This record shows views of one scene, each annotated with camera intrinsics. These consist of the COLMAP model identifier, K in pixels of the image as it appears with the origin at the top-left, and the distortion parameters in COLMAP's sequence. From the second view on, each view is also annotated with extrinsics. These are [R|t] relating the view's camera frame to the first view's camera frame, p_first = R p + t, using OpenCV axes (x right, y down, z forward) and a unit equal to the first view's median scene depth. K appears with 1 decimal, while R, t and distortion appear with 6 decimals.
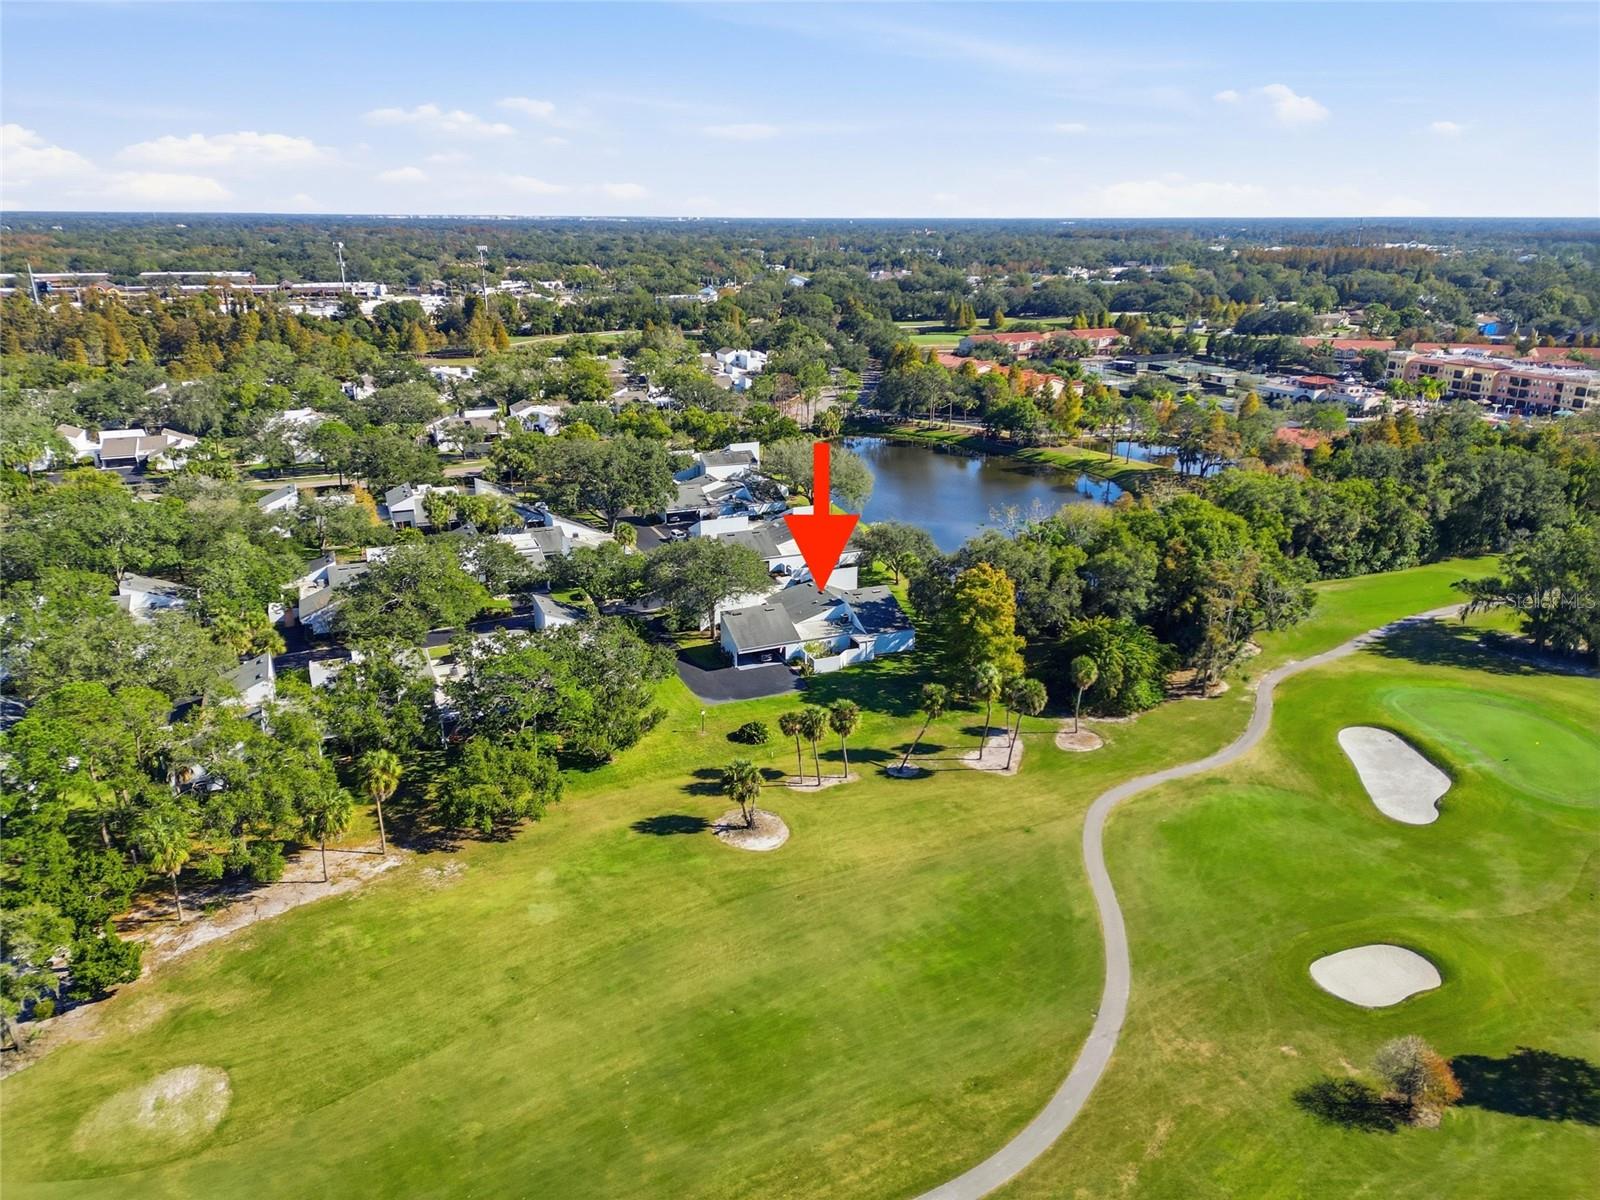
lens RADIAL K [[1150.8, 0, 800.0], [0, 1150.8, 600.0], [0, 0, 1]] dist [0.087110, -0.100087]
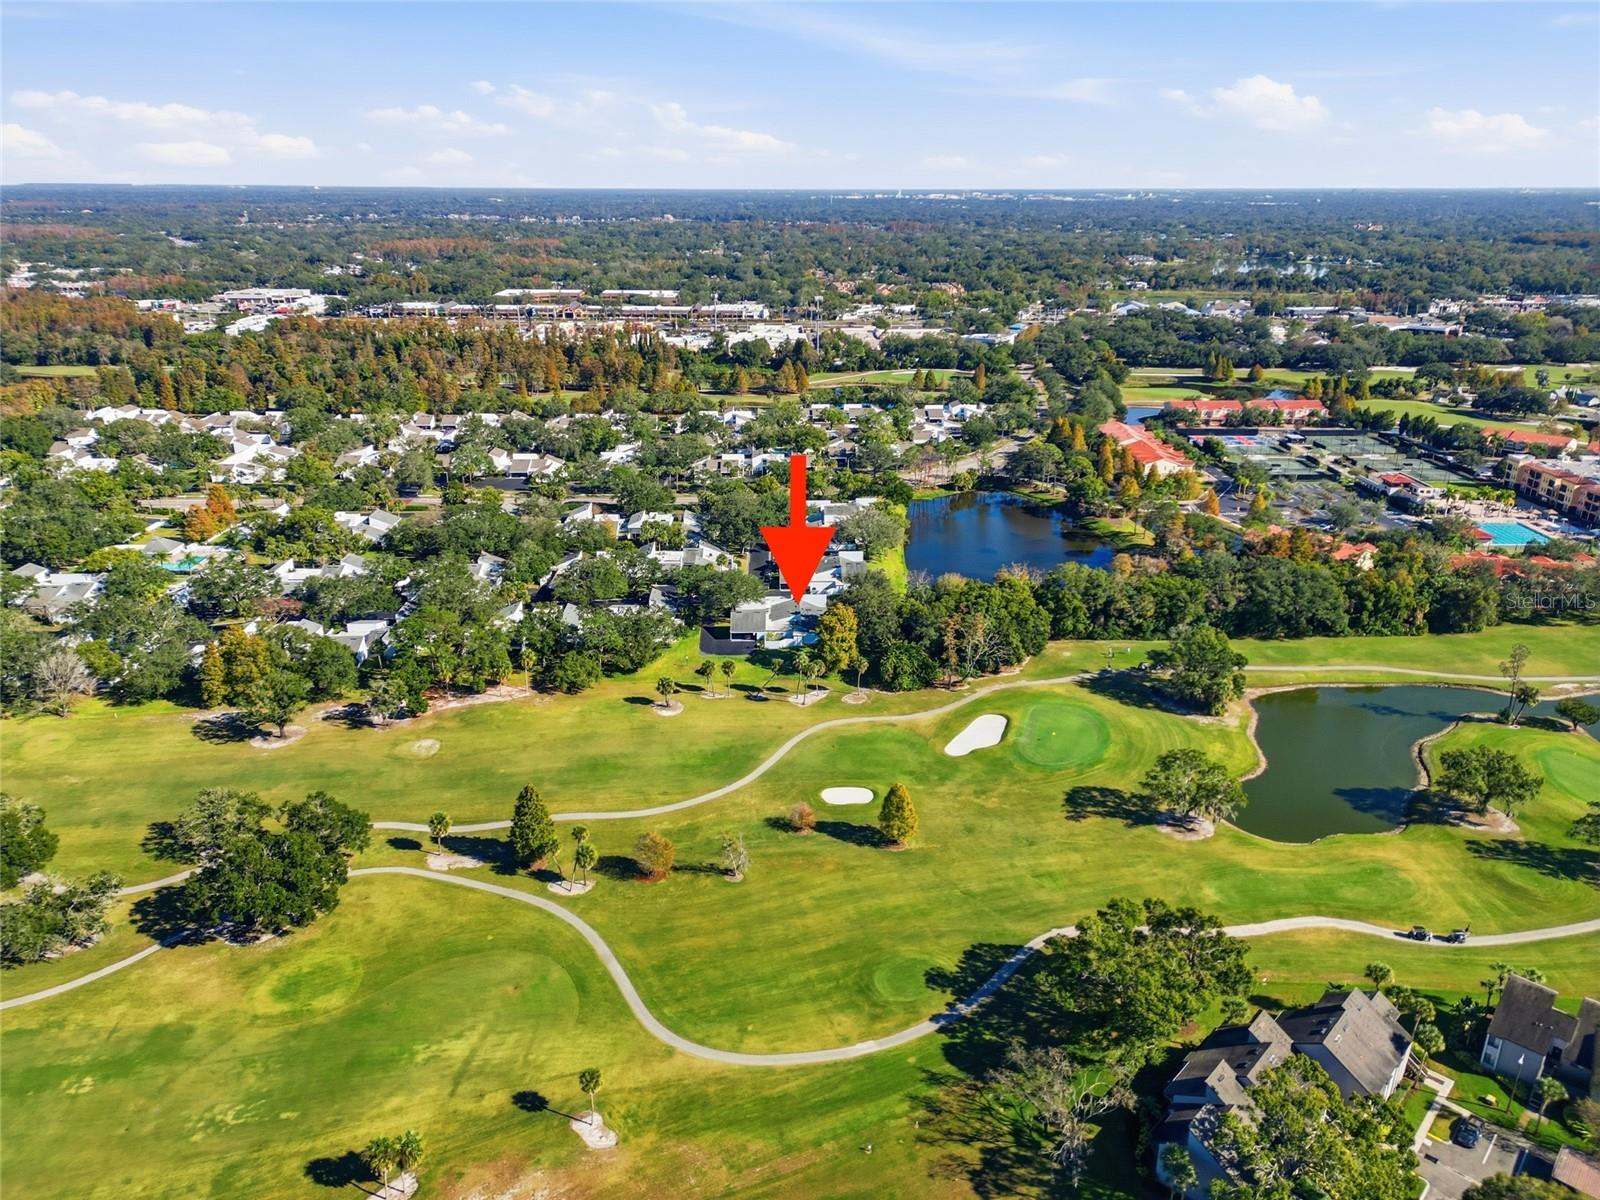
lens RADIAL K [[1111.8, 0, 800.0], [0, 1111.8, 600.0], [0, 0, 1]] dist [0.077369, -0.079667]
pose [[0.934381, 0.130699, -0.331436, 0.627974], [-0.121905, 0.991415, 0.047284, -0.104295], [0.334770, -0.003777, 0.942292, -0.691384]]
